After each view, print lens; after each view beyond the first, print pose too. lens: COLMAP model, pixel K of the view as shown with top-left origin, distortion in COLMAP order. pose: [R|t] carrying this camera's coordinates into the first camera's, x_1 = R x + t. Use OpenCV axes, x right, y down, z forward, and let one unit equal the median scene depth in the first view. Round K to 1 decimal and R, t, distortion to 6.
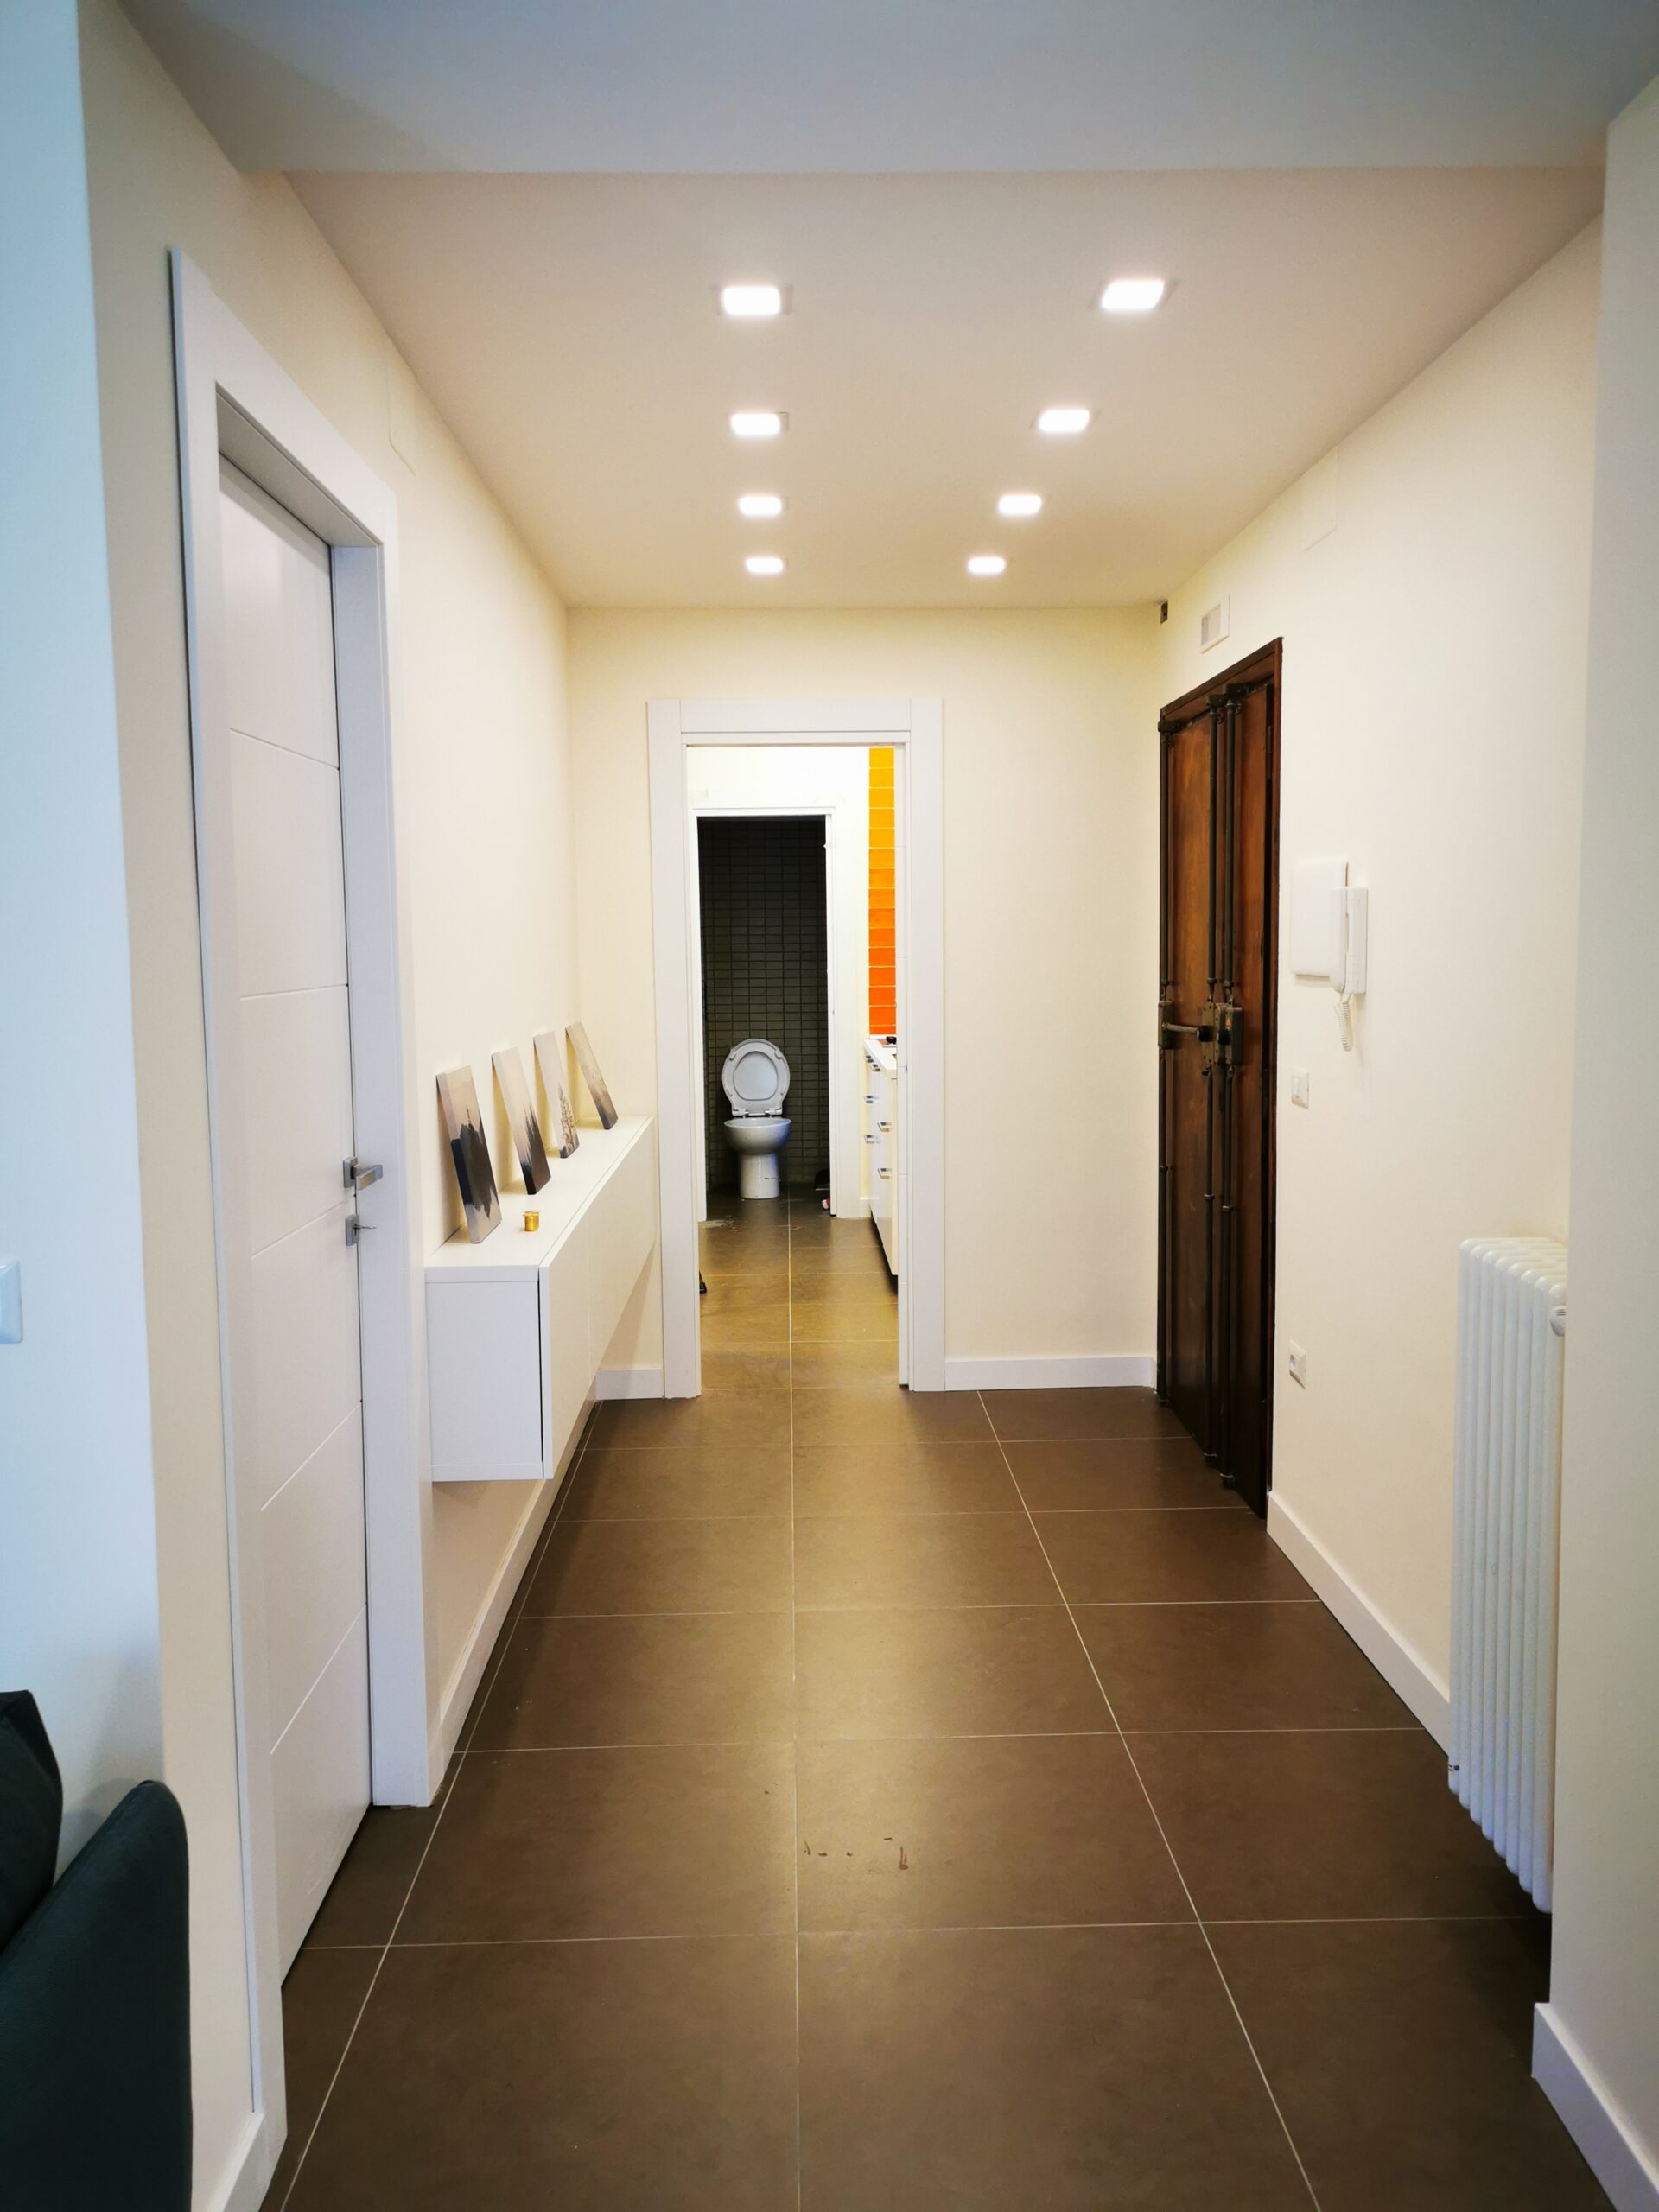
lens RADIAL K [[1673.2, 0, 823.8], [0, 1673.2, 1097.6], [0, 0, 1]] dist [0.004342, 0.003872]
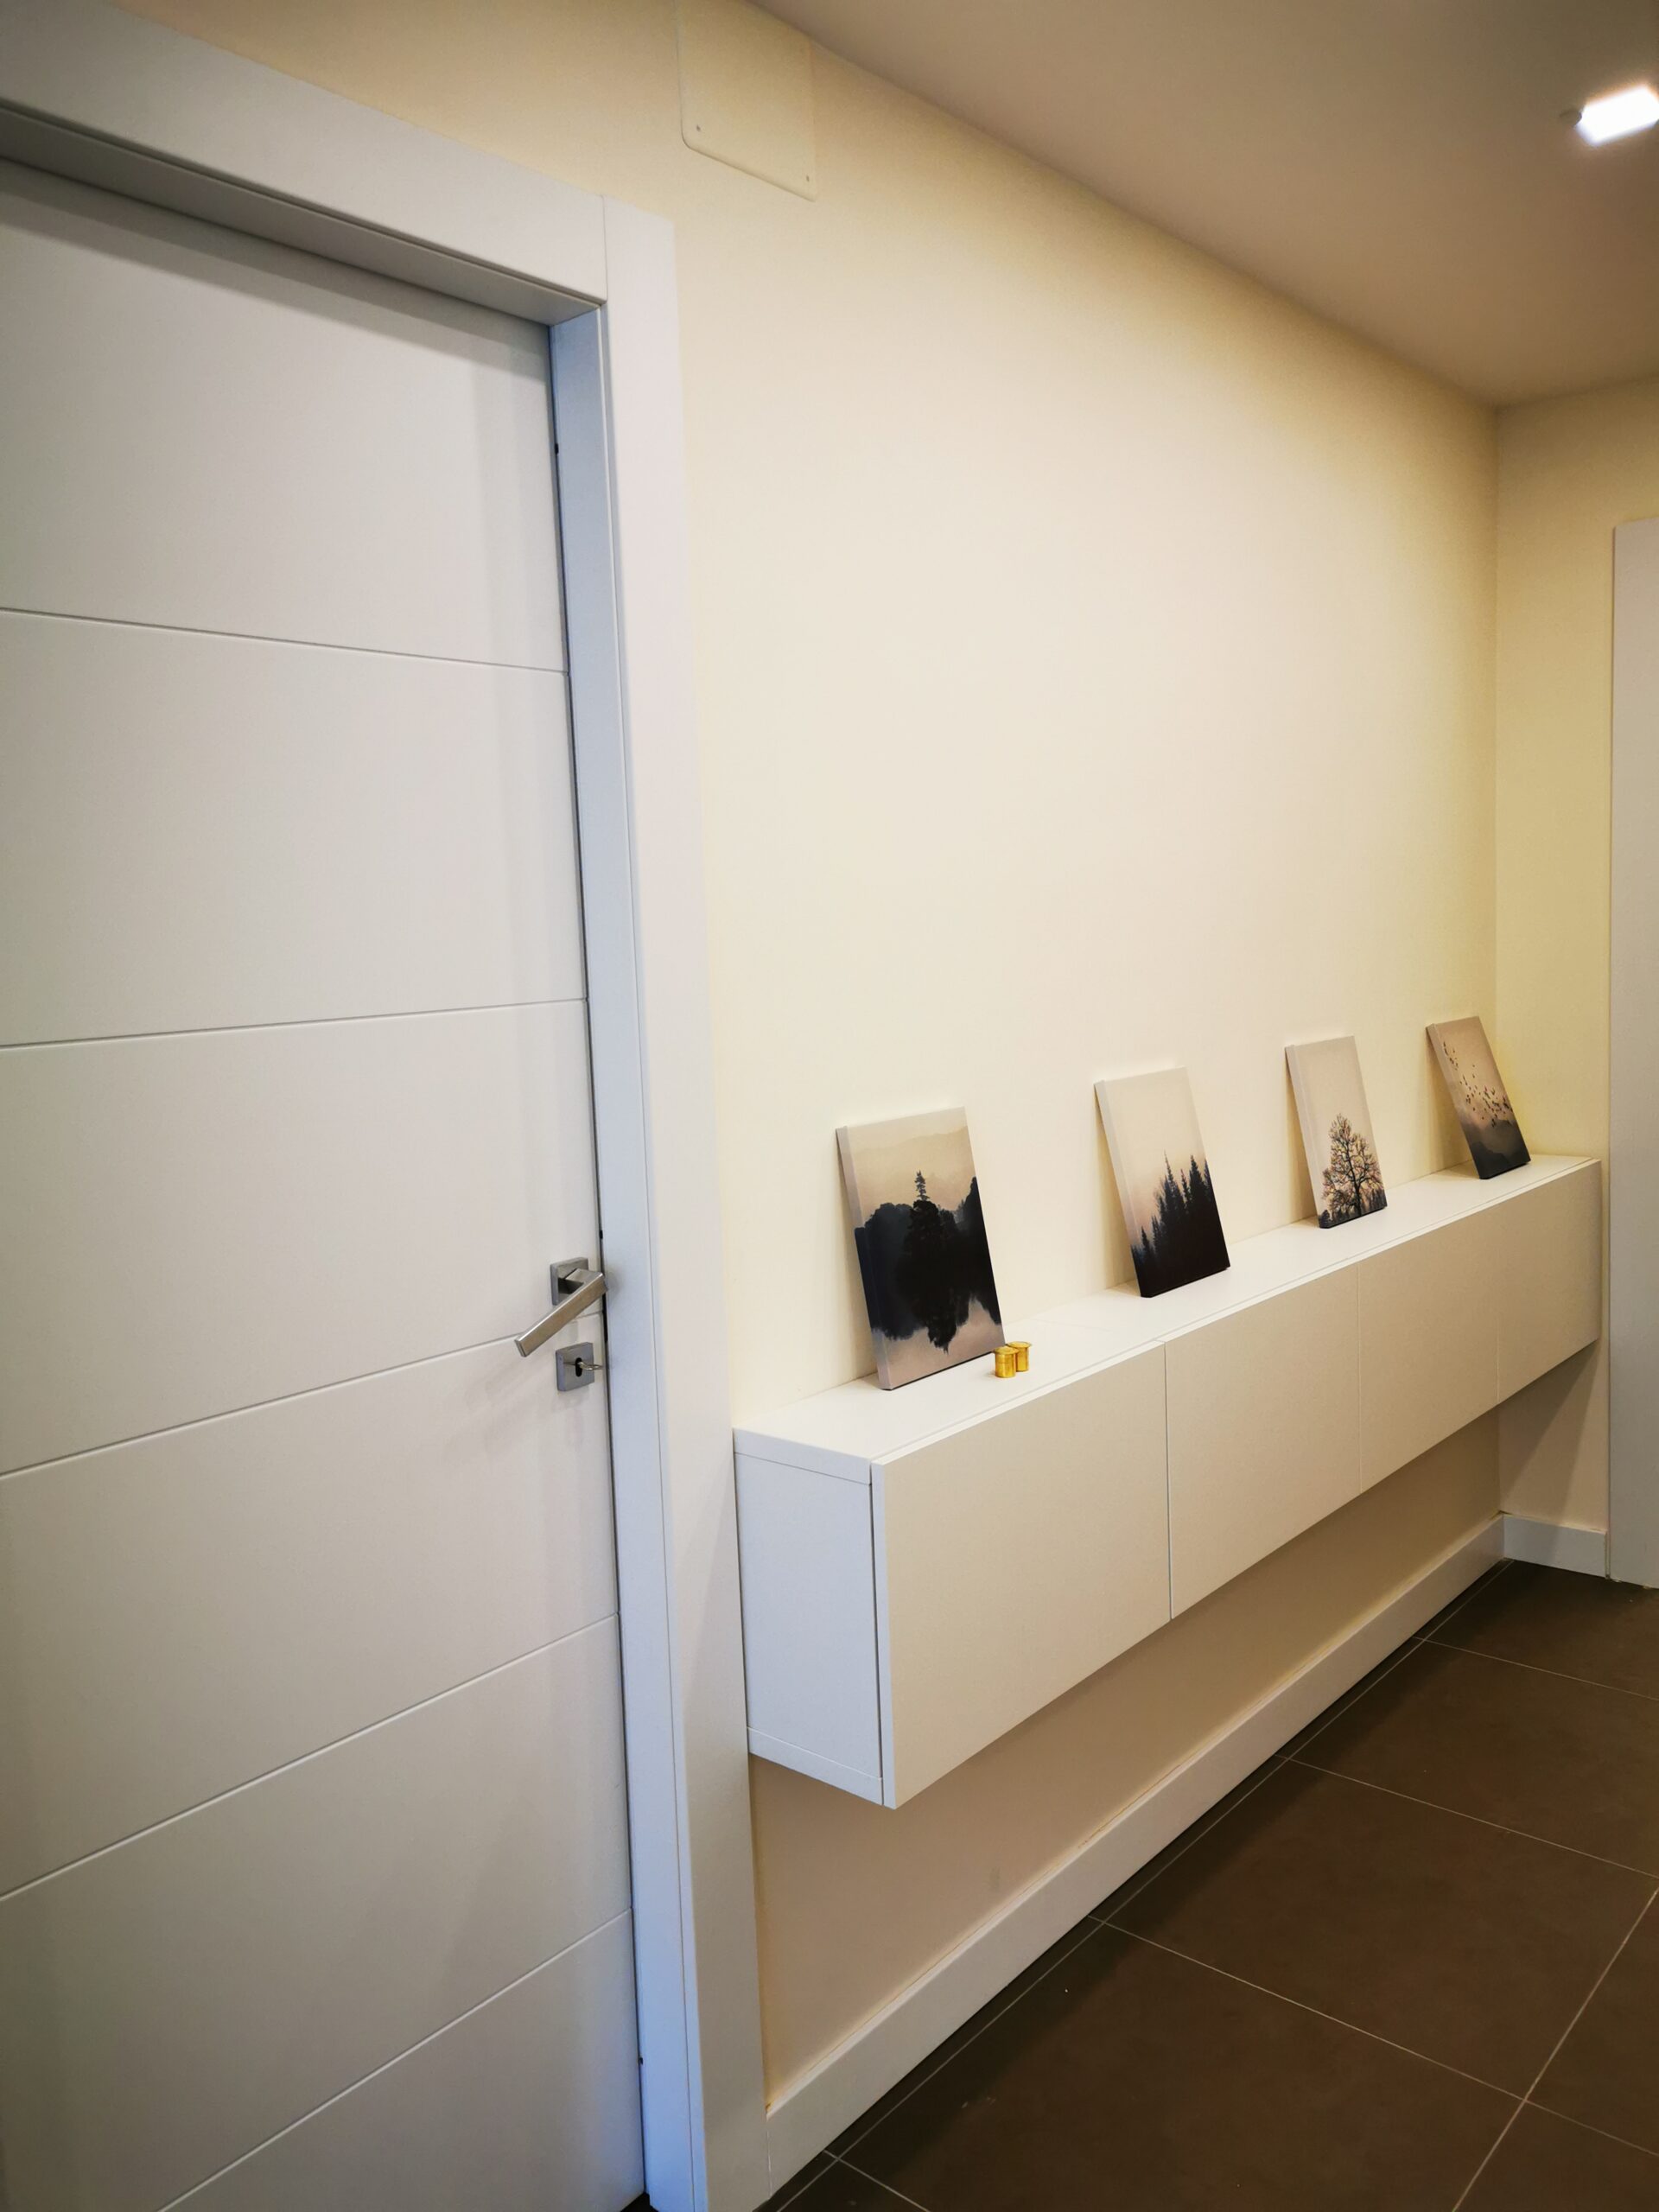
lens RADIAL K [[1673.2, 0, 823.8], [0, 1673.2, 1097.6], [0, 0, 1]] dist [0.004342, 0.003872]
pose [[0.734176, 0.047108, -0.677323, 0.229277], [-0.029419, 0.998860, 0.037582, -0.055186], [0.678321, -0.007666, 0.734726, 0.568379]]
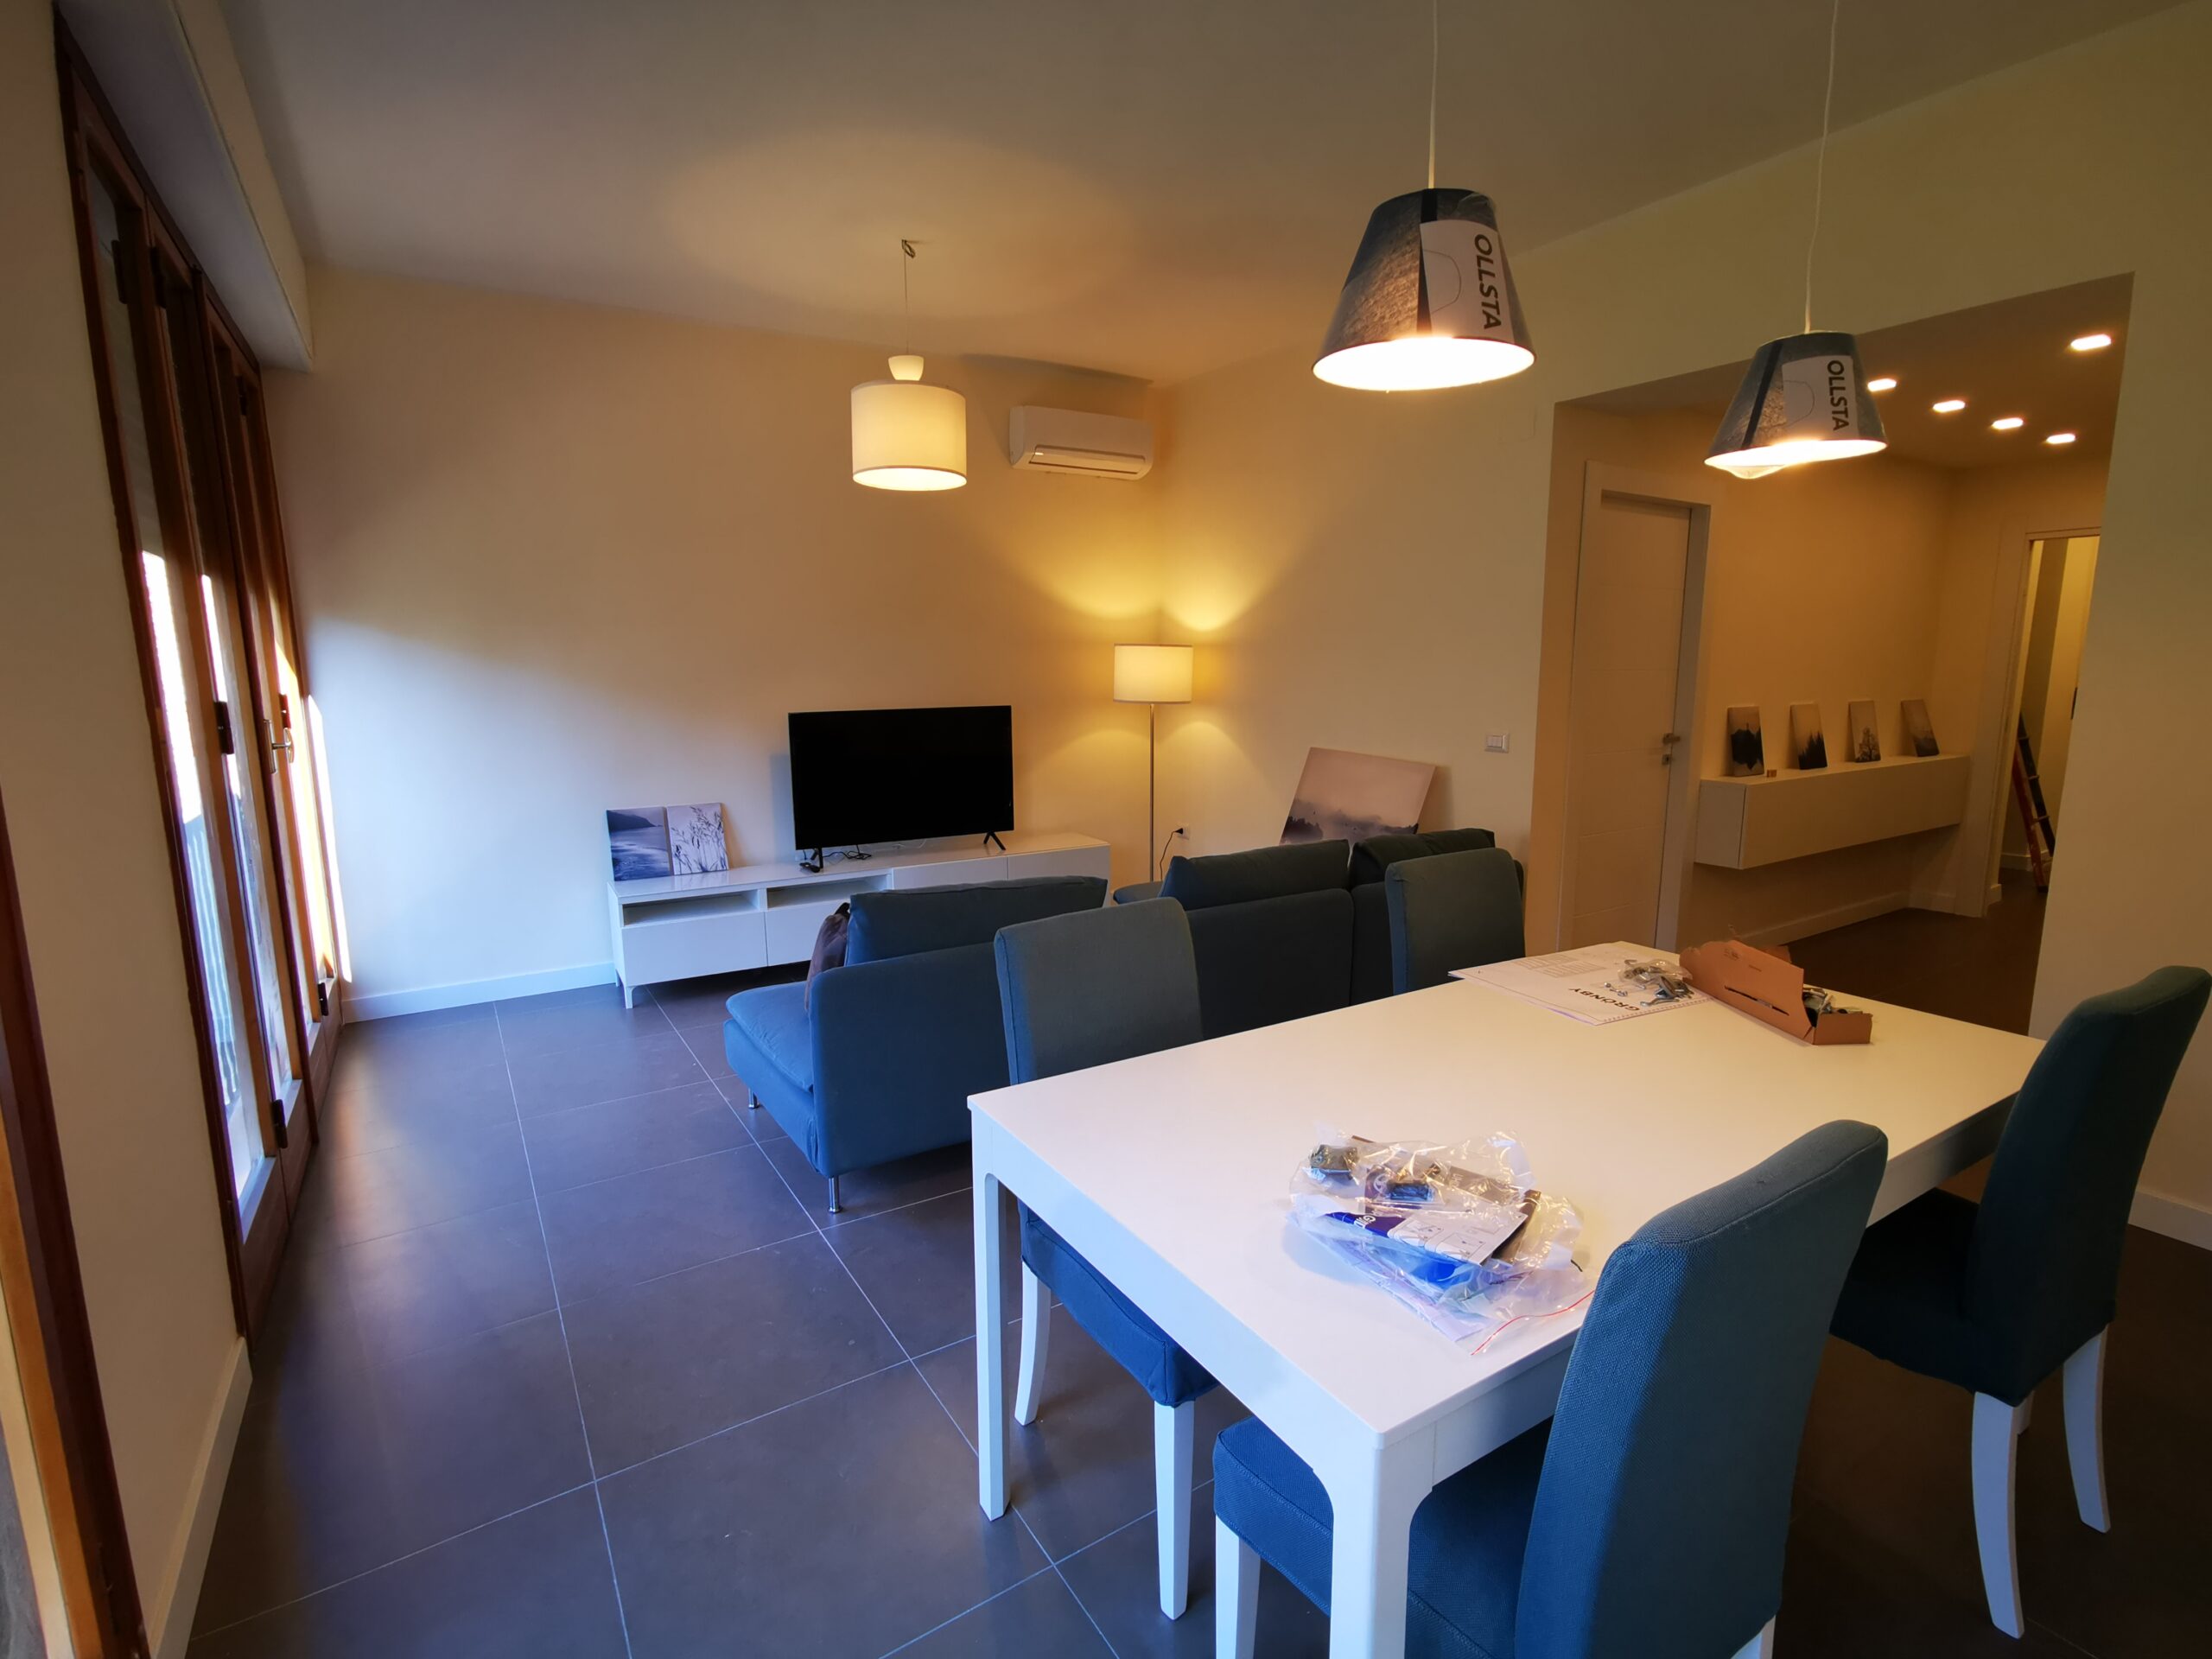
lens RADIAL K [[1069.1, 0, 1115.0], [0, 1069.1, 829.2], [0, 0, 1]] dist [-0.029827, 0.011642]
pose [[0.516534, 0.143242, -0.844201, 0.726118], [-0.082822, 0.989643, 0.117245, 0.062105], [0.852252, 0.009357, 0.523048, -0.674170]]
